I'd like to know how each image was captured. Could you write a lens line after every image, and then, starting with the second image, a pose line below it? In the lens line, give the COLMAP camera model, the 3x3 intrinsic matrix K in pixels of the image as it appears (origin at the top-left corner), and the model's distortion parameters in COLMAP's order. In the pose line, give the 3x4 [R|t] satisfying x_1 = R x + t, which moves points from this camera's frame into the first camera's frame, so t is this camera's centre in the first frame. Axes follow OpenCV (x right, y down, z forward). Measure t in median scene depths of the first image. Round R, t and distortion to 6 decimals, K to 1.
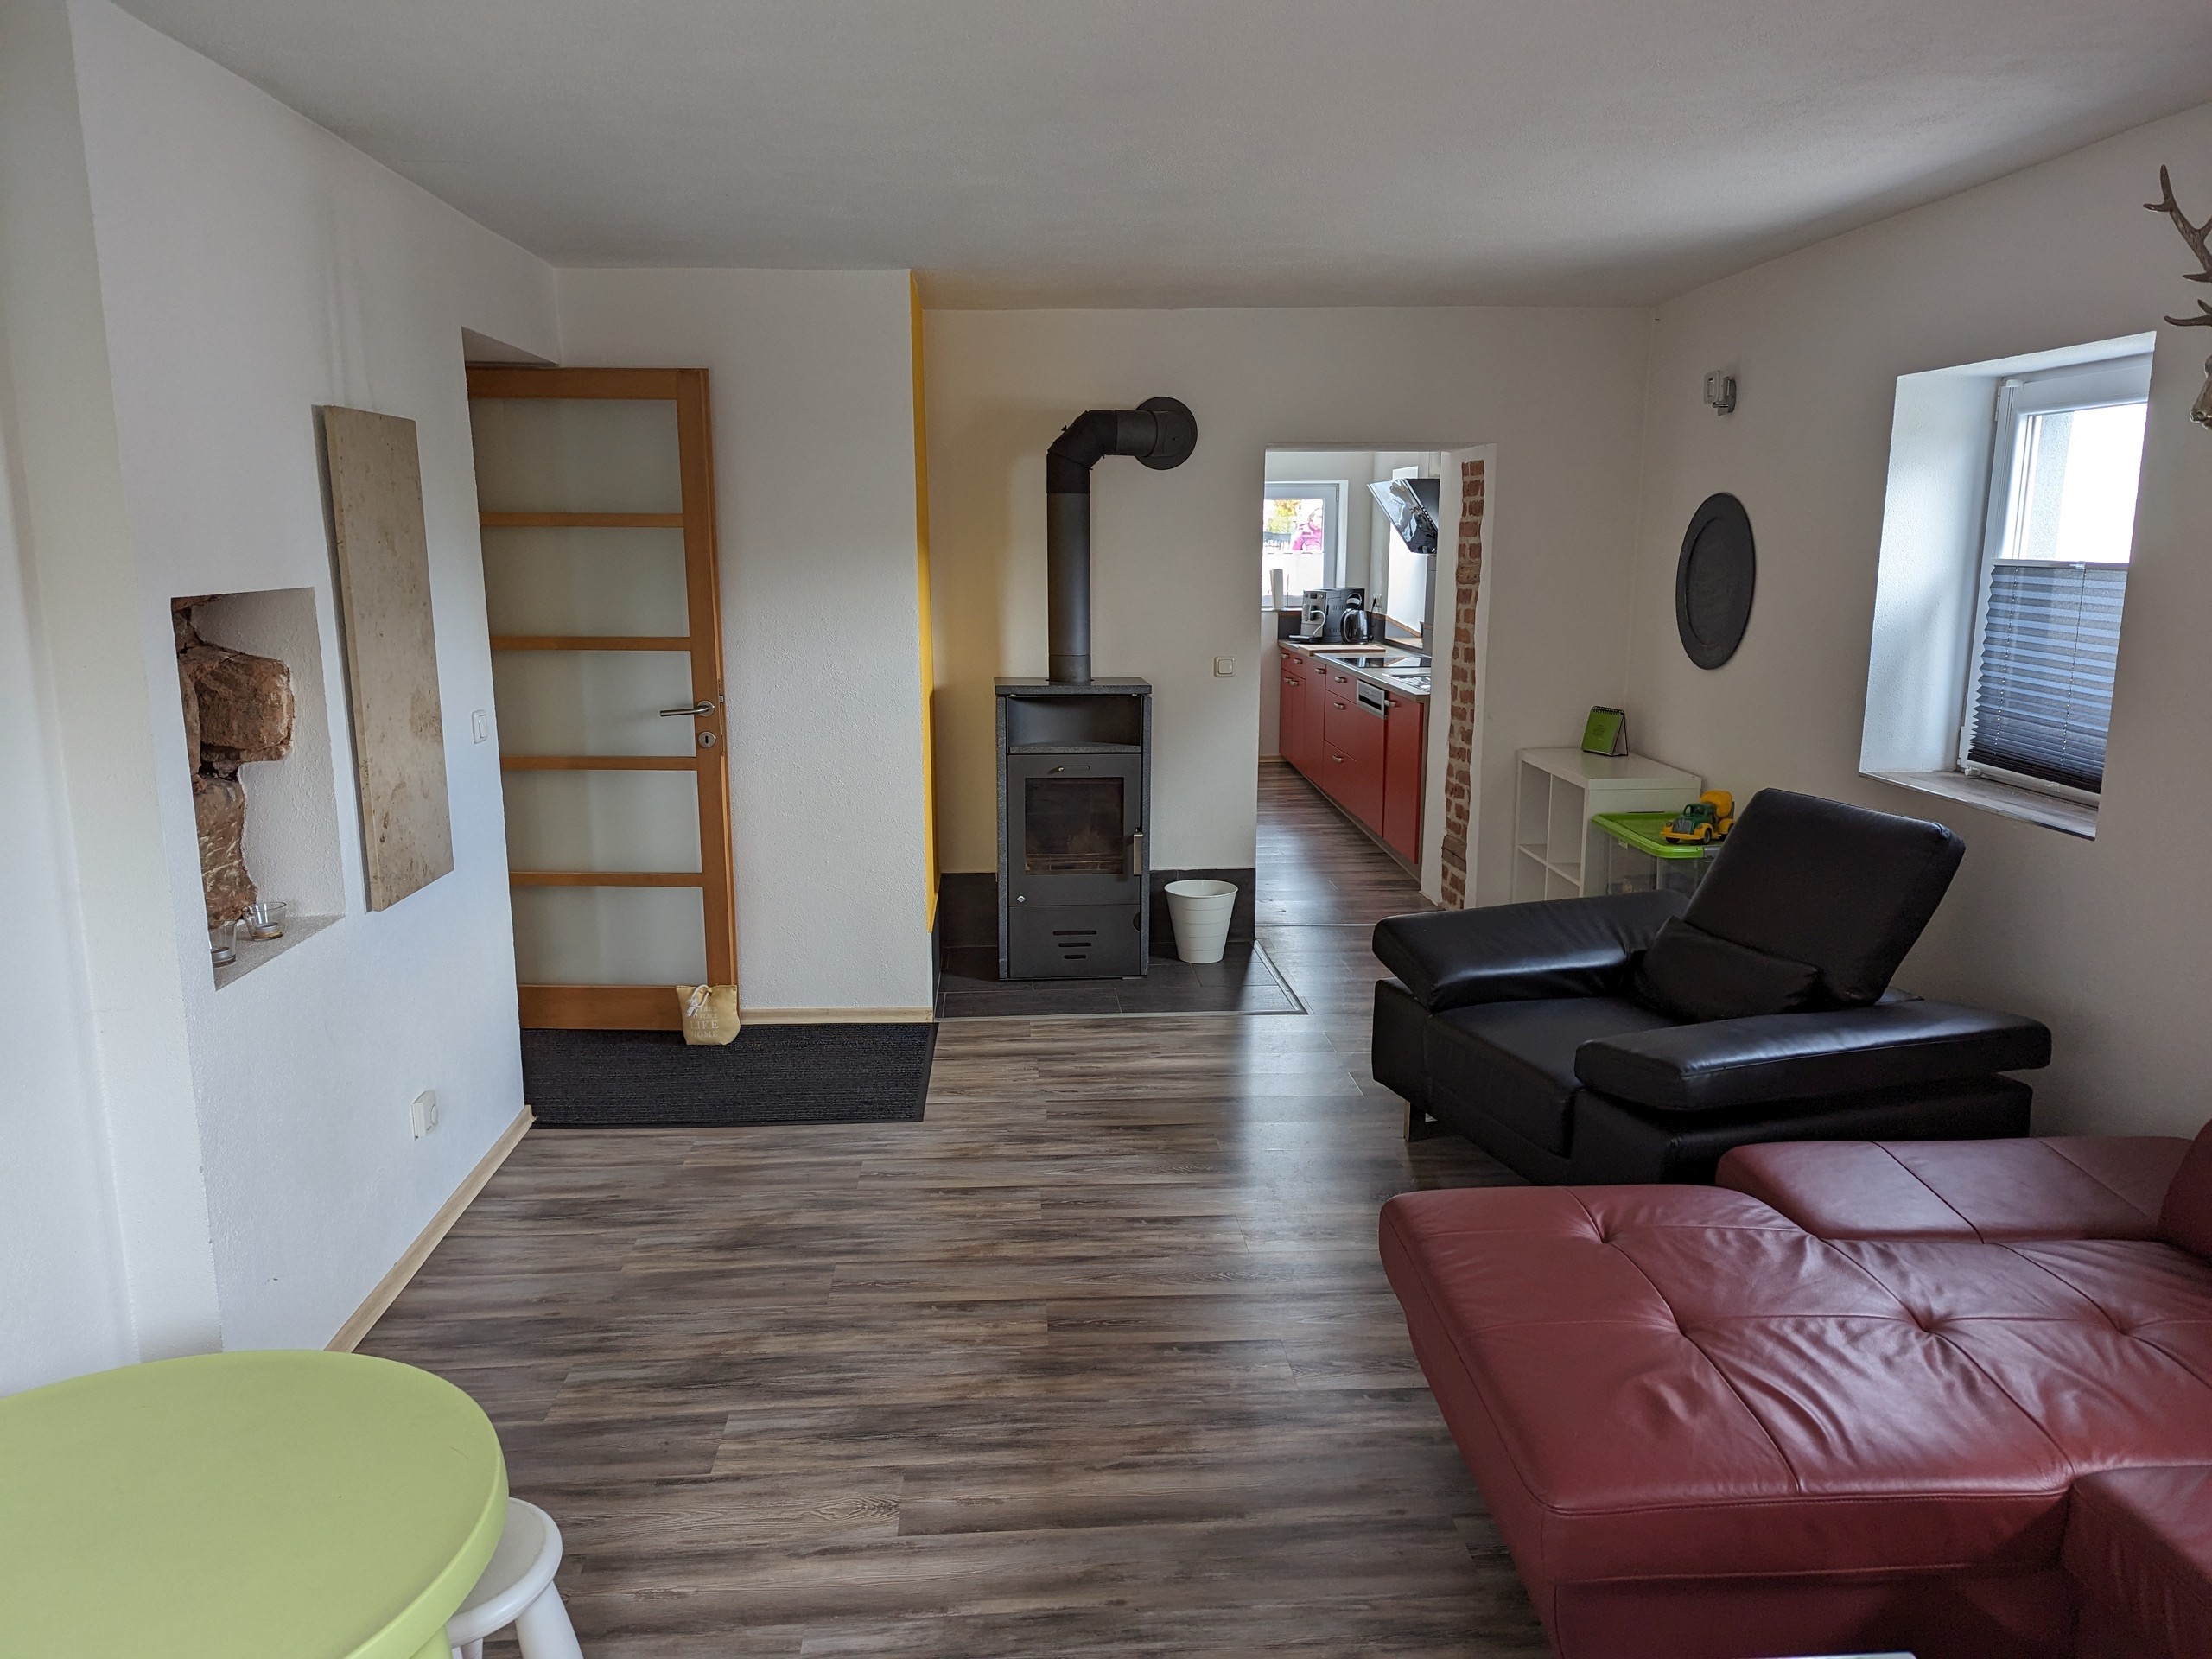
lens RADIAL K [[1568.6, 0, 1121.1], [0, 1568.6, 841.1], [0, 0, 1]] dist [0.029420, -0.009872]
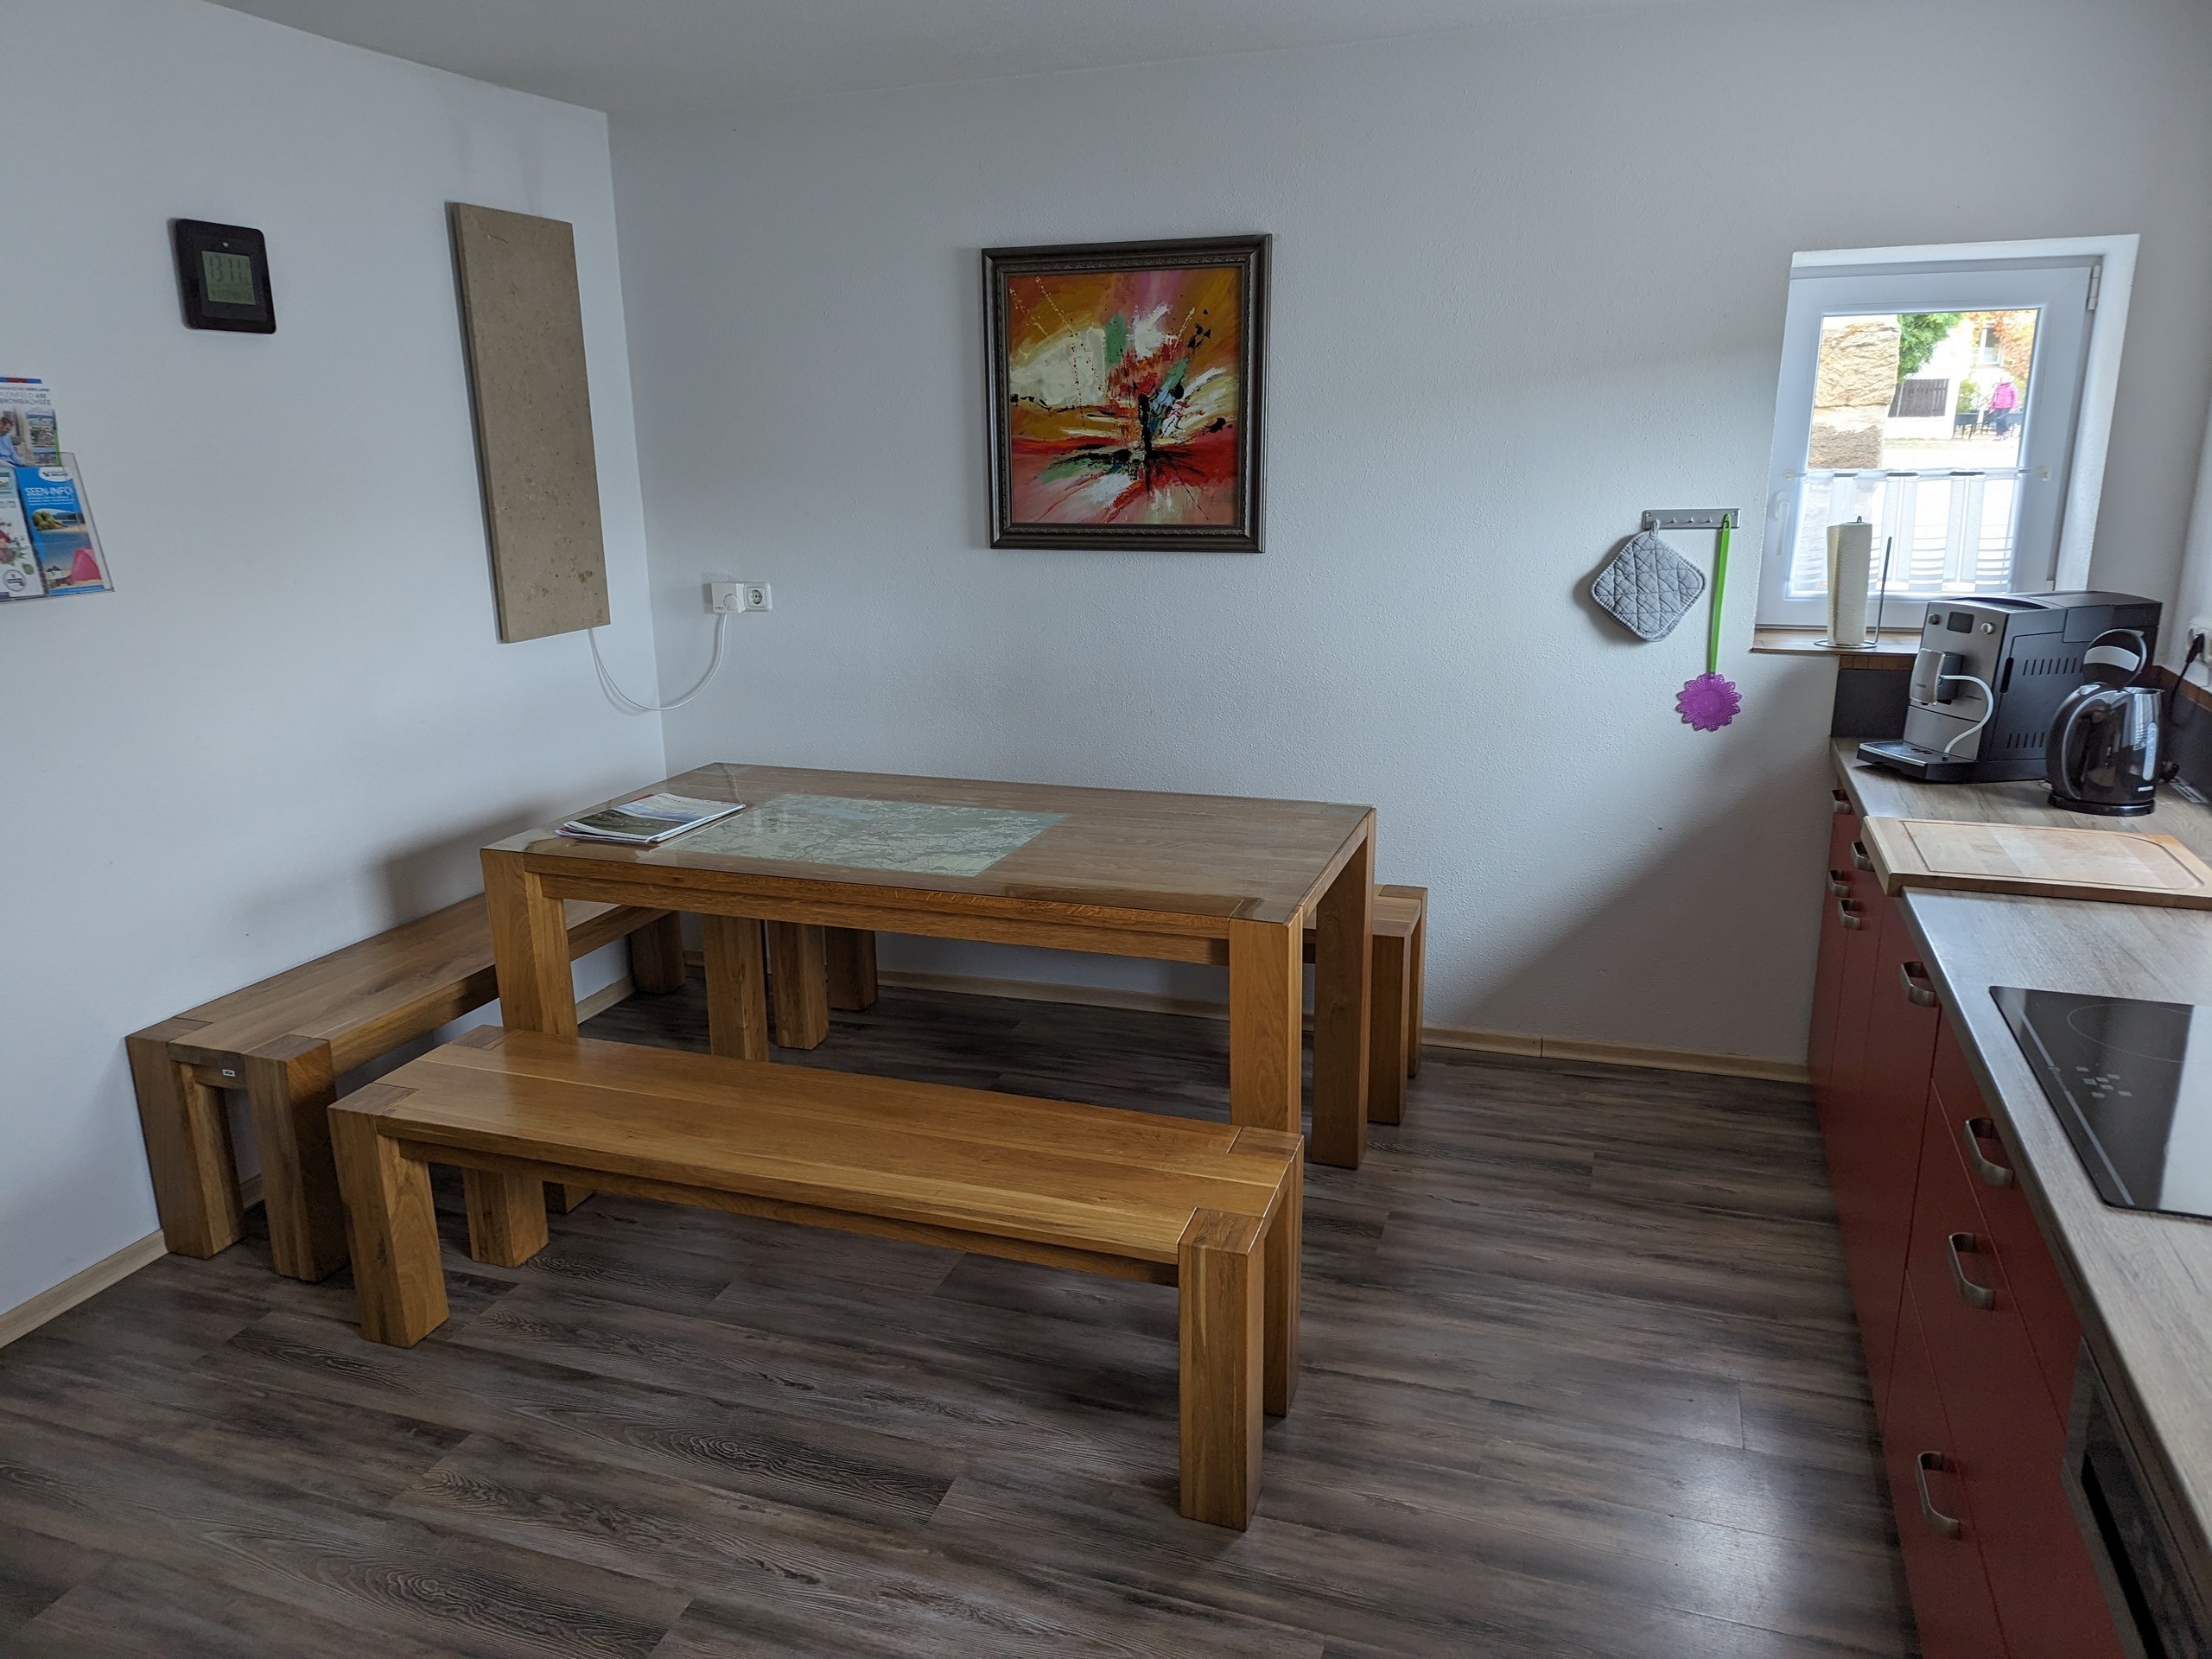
lens RADIAL K [[1568.6, 0, 1096.6], [0, 1568.6, 817.6], [0, 0, 1]] dist [0.029420, -0.009872]
pose [[0.917449, 0.088810, -0.387815, 0.093788], [-0.064641, 0.995090, 0.074956, -0.134386], [0.392568, -0.043699, 0.918684, 0.667652]]
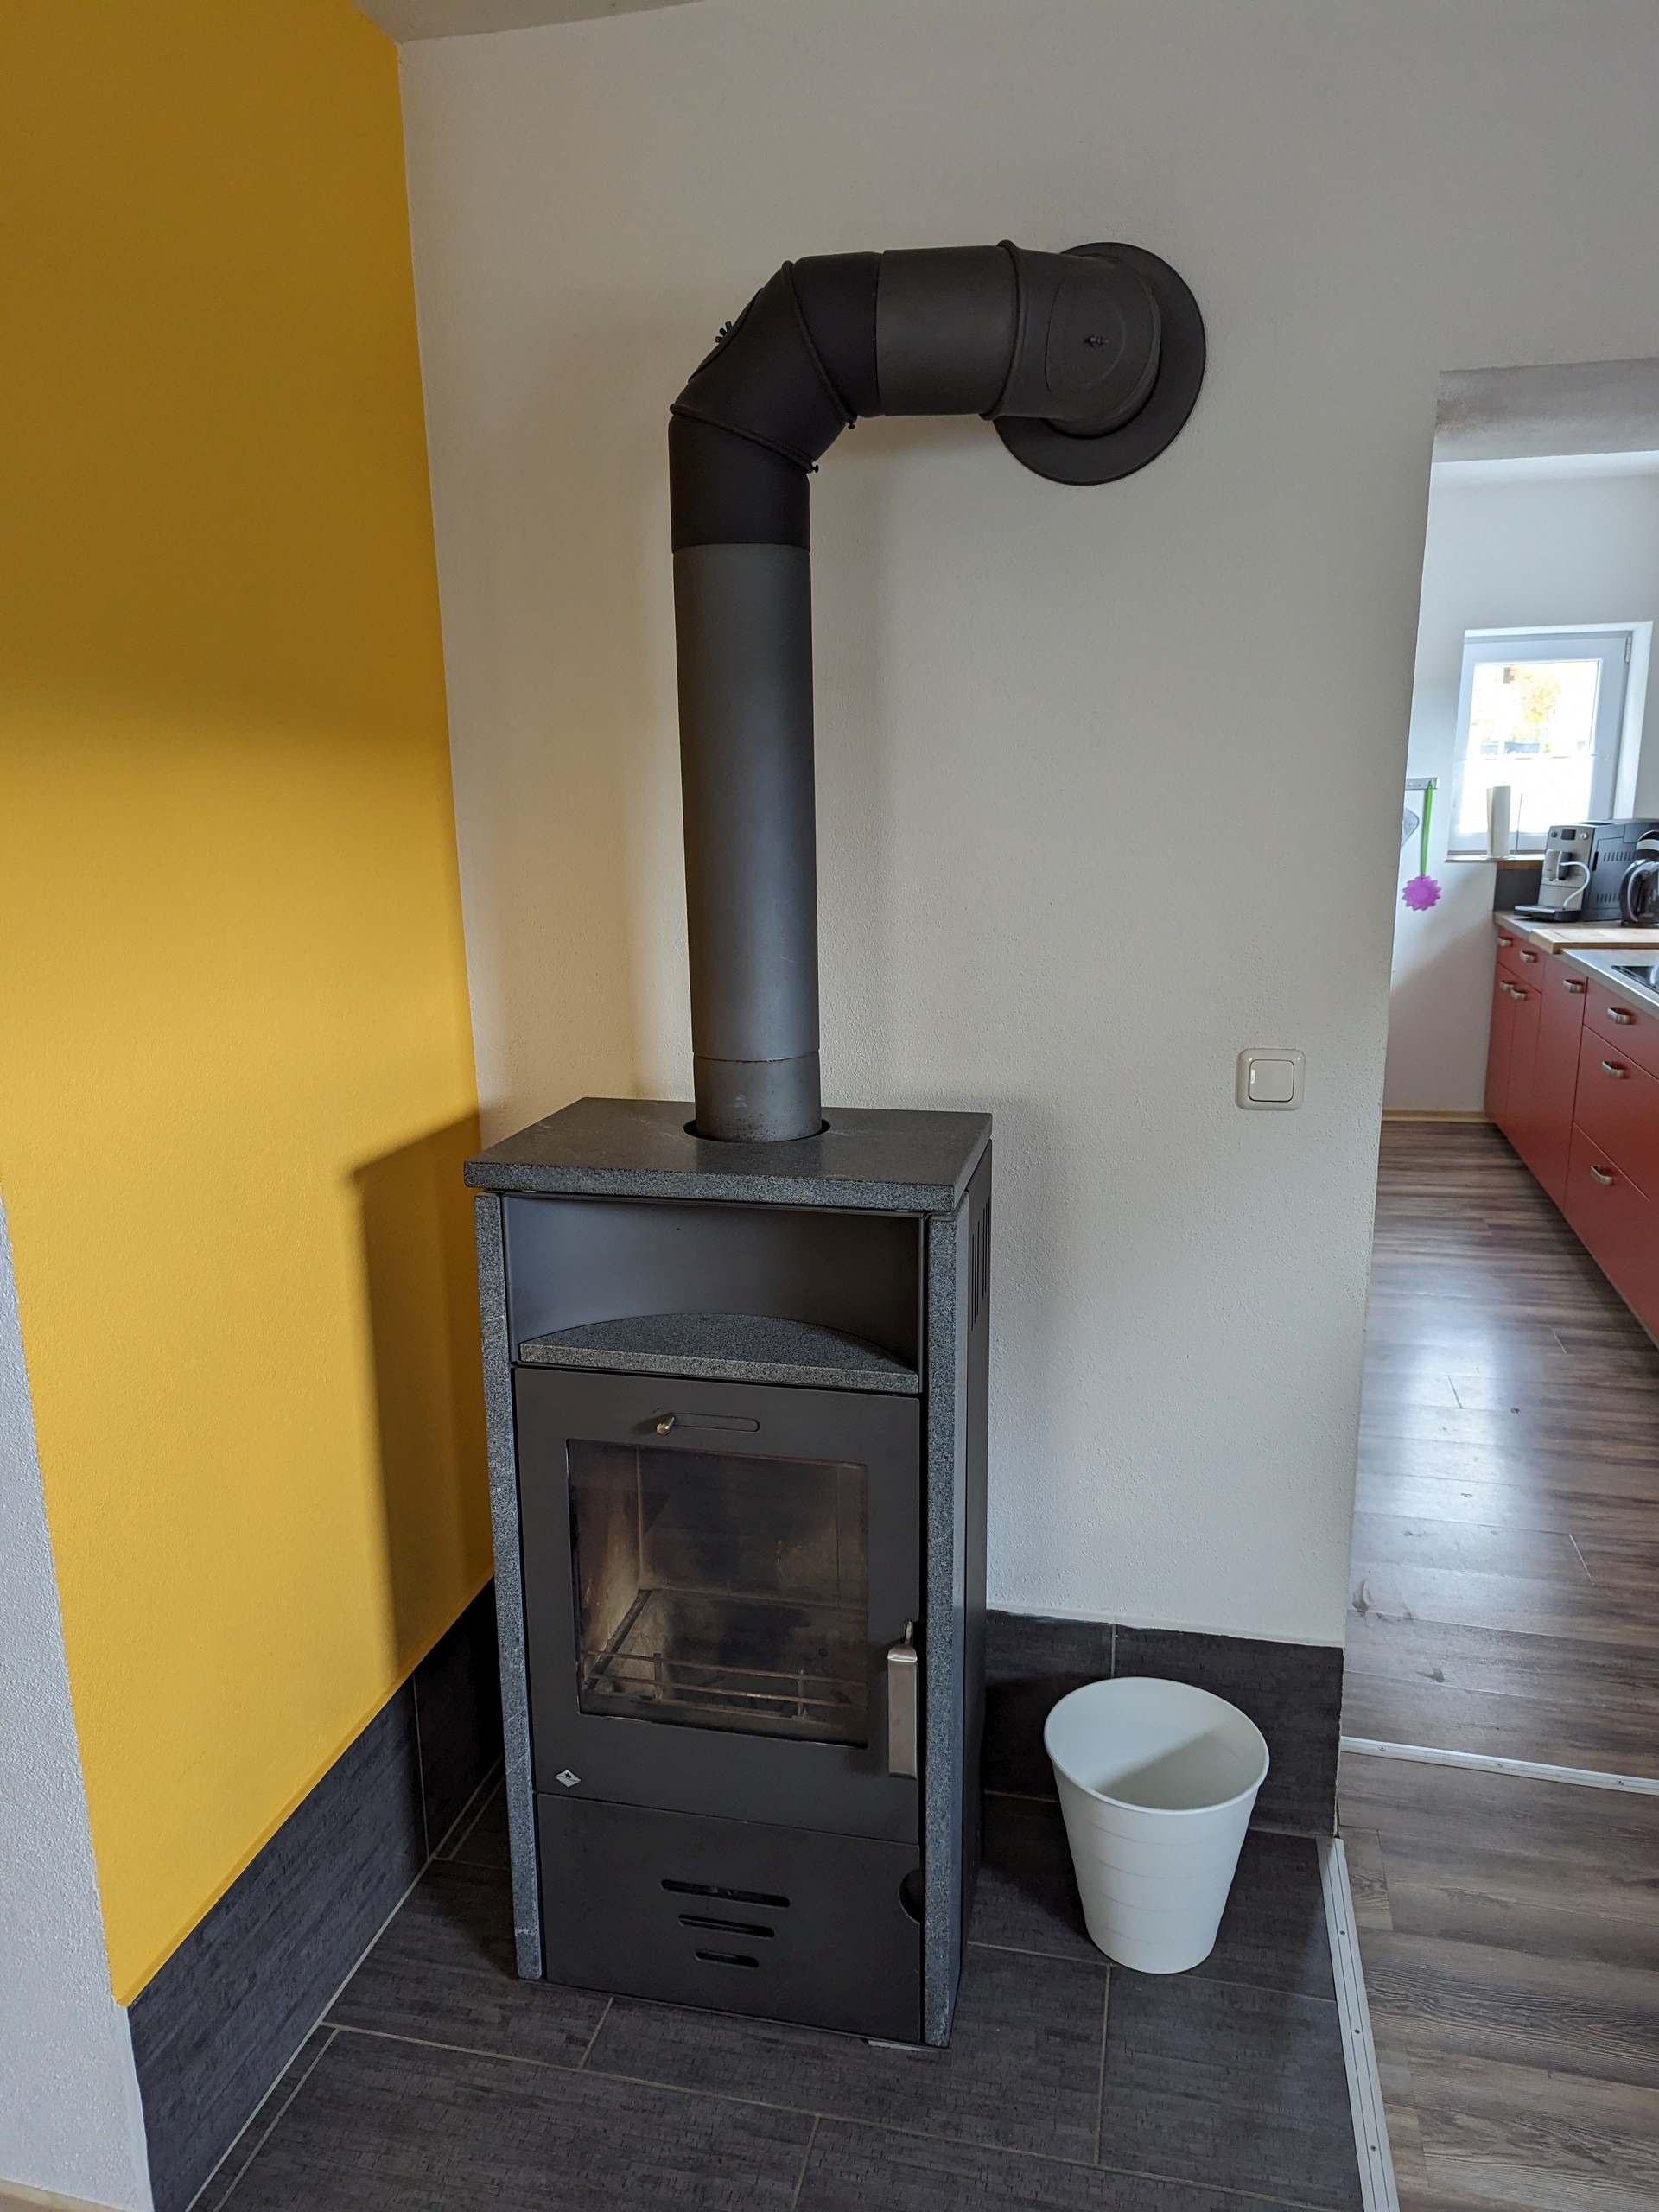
lens RADIAL K [[1568.6, 0, 820.8], [0, 1568.6, 1111.4], [0, 0, 1]] dist [0.029420, -0.009872]
pose [[0.951290, 0.053438, -0.303632, 0.048184], [-0.044690, 0.998363, 0.035692, -0.069647], [0.305042, -0.020384, 0.952121, 0.404582]]
